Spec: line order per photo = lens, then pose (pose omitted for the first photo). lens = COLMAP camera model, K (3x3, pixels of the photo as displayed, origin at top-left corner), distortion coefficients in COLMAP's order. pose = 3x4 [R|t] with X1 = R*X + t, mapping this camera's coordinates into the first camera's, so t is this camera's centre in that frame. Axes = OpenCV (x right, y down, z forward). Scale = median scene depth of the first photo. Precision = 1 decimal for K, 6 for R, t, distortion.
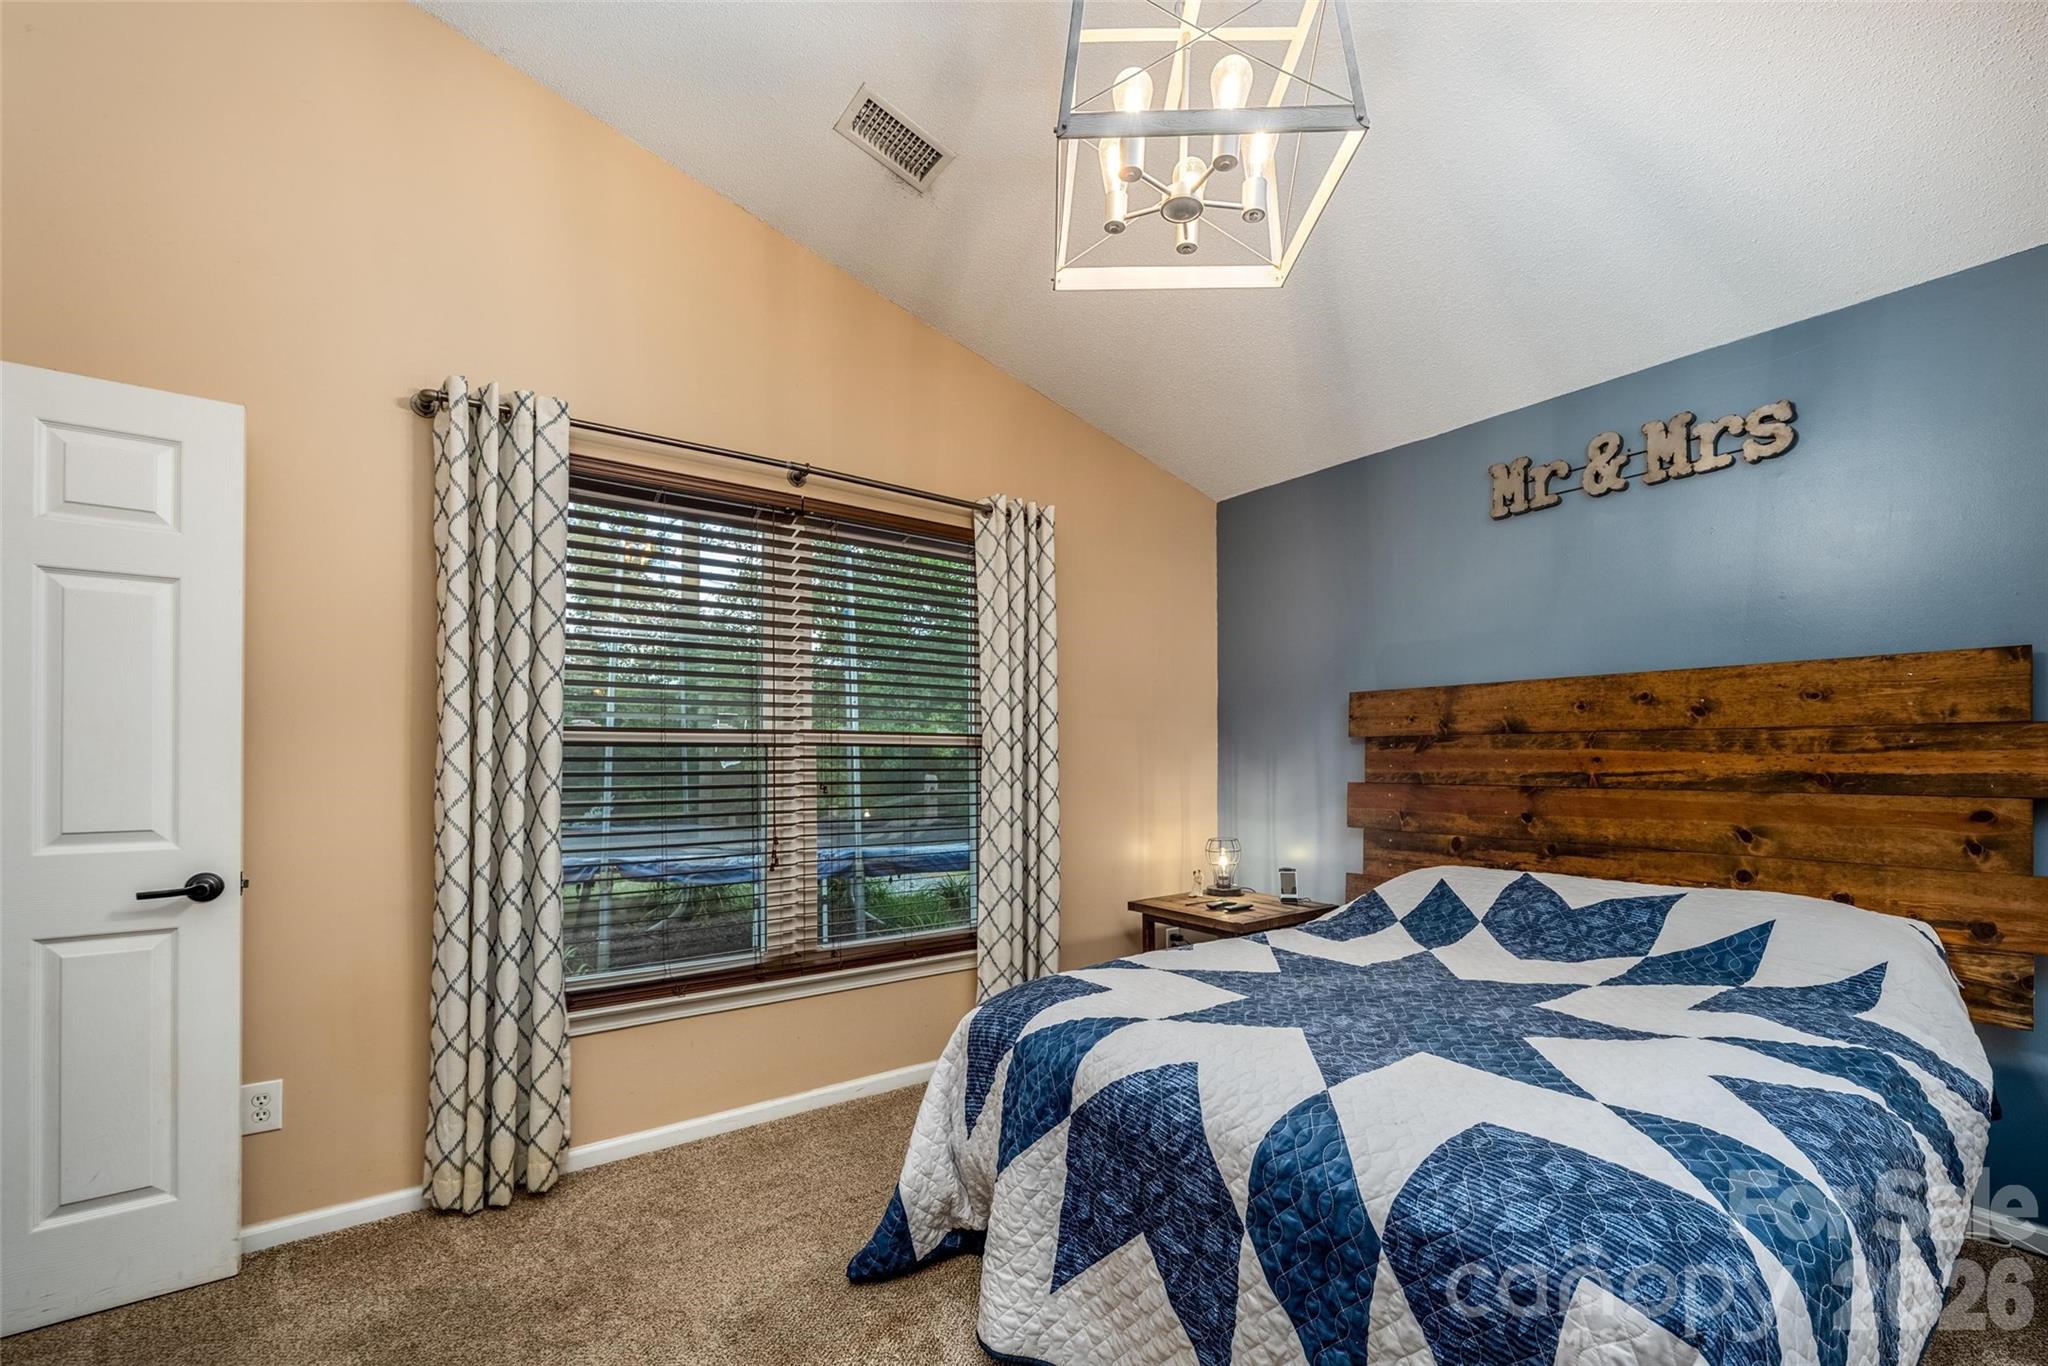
lens RADIAL K [[852.4, 0, 1021.7], [0, 852.4, 740.6], [0, 0, 1]] dist [0.000019, 0.000010]
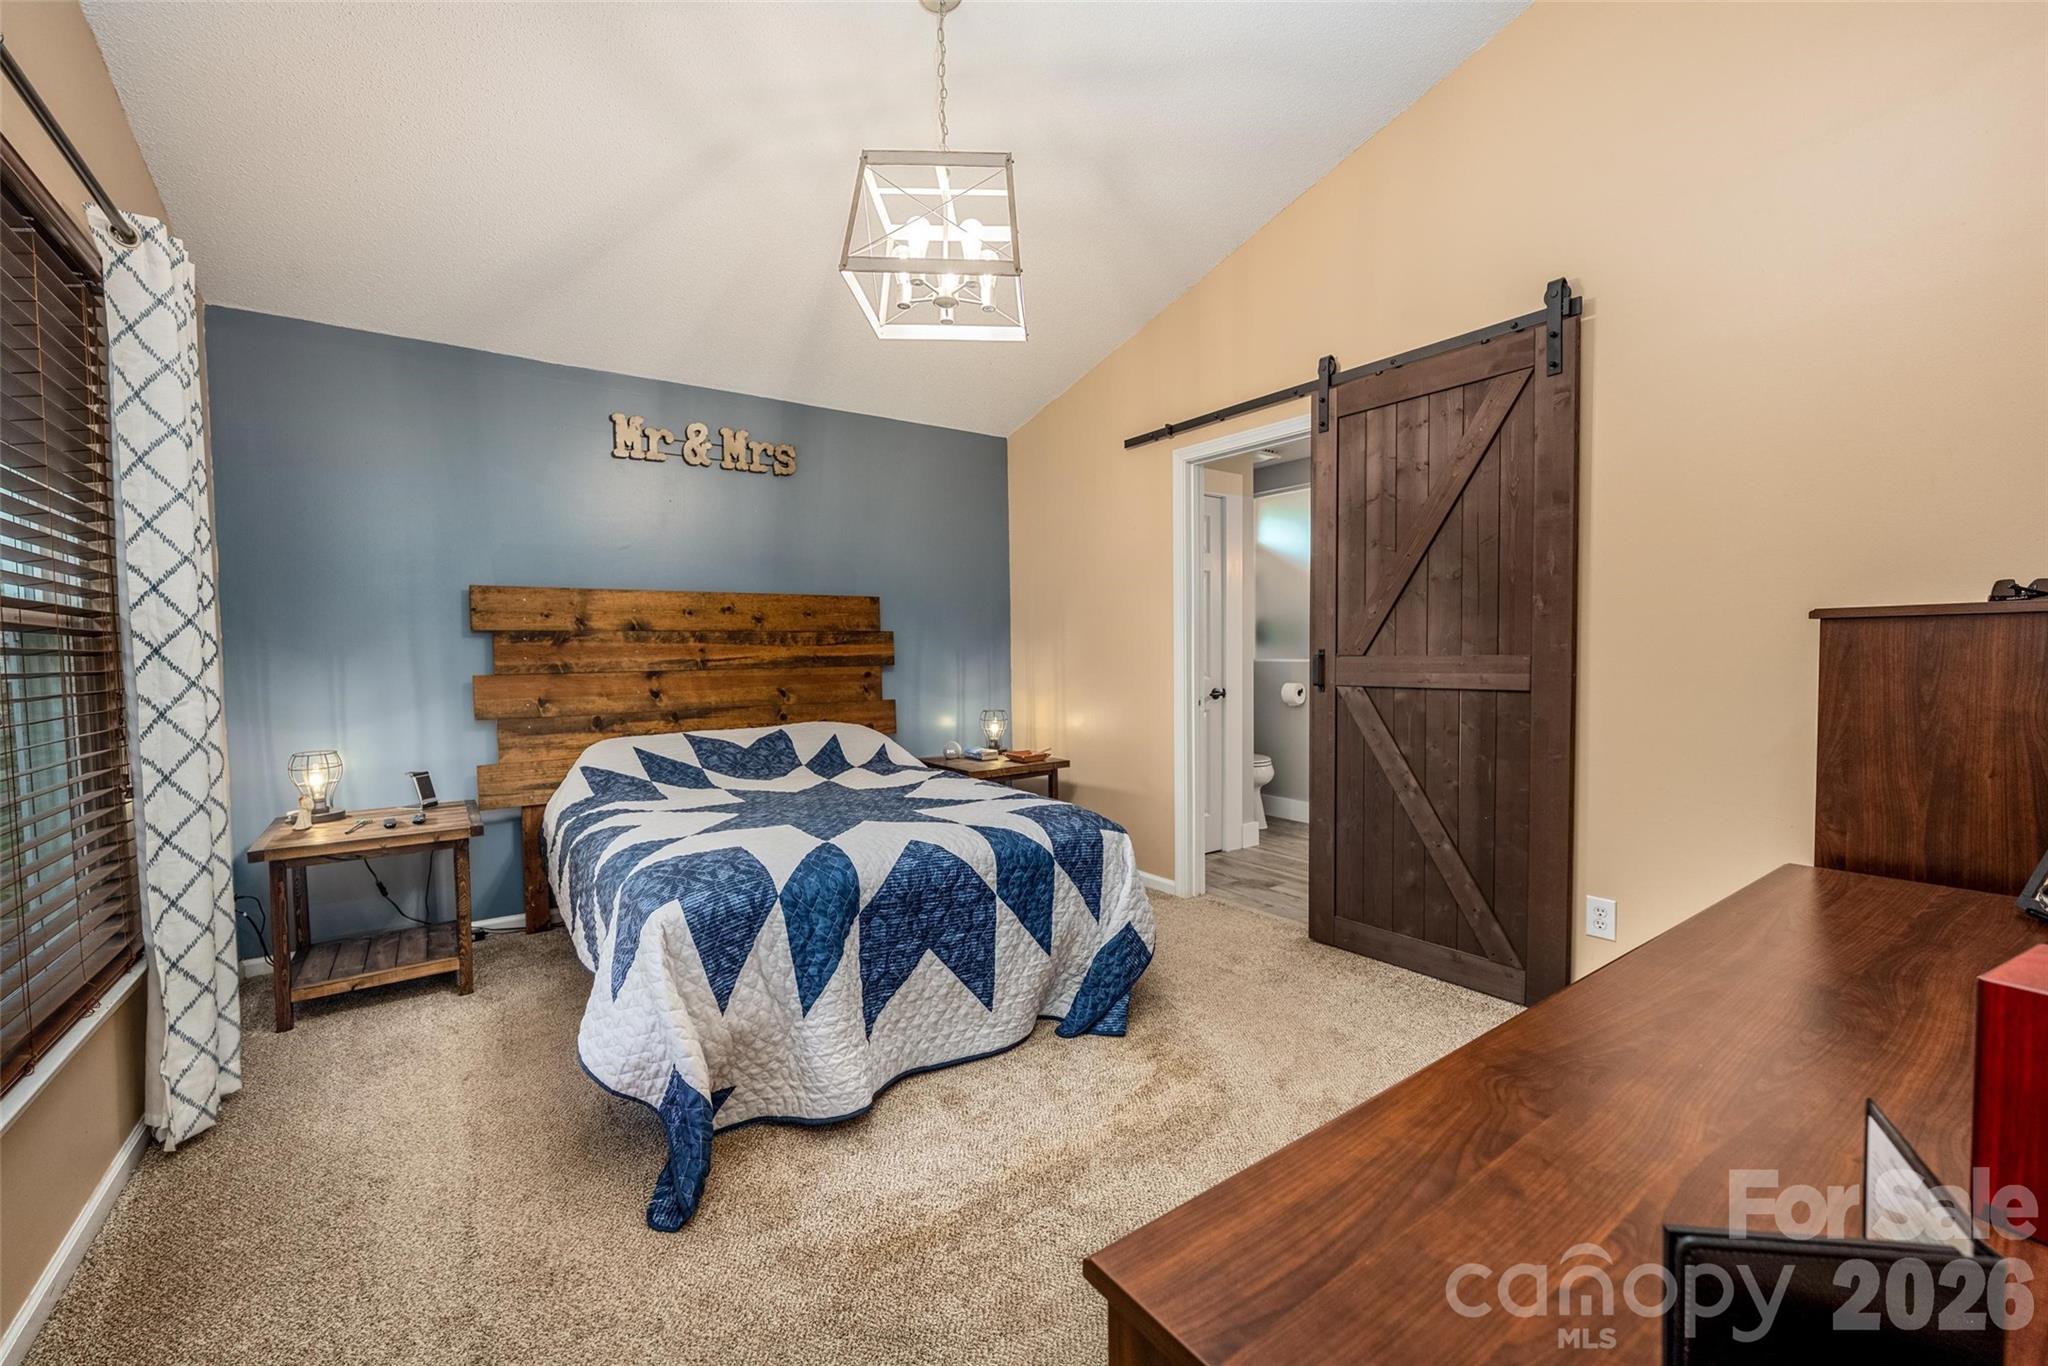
lens RADIAL K [[840.6, 0, 1033.1], [0, 840.6, 659.5], [0, 0, 1]] dist [-0.001693, -0.000013]
pose [[-0.001940, -0.013204, 0.999911, -0.752661], [-0.009042, 0.999872, 0.013186, 0.014000], [-0.999957, -0.009015, -0.002059, 0.442707]]
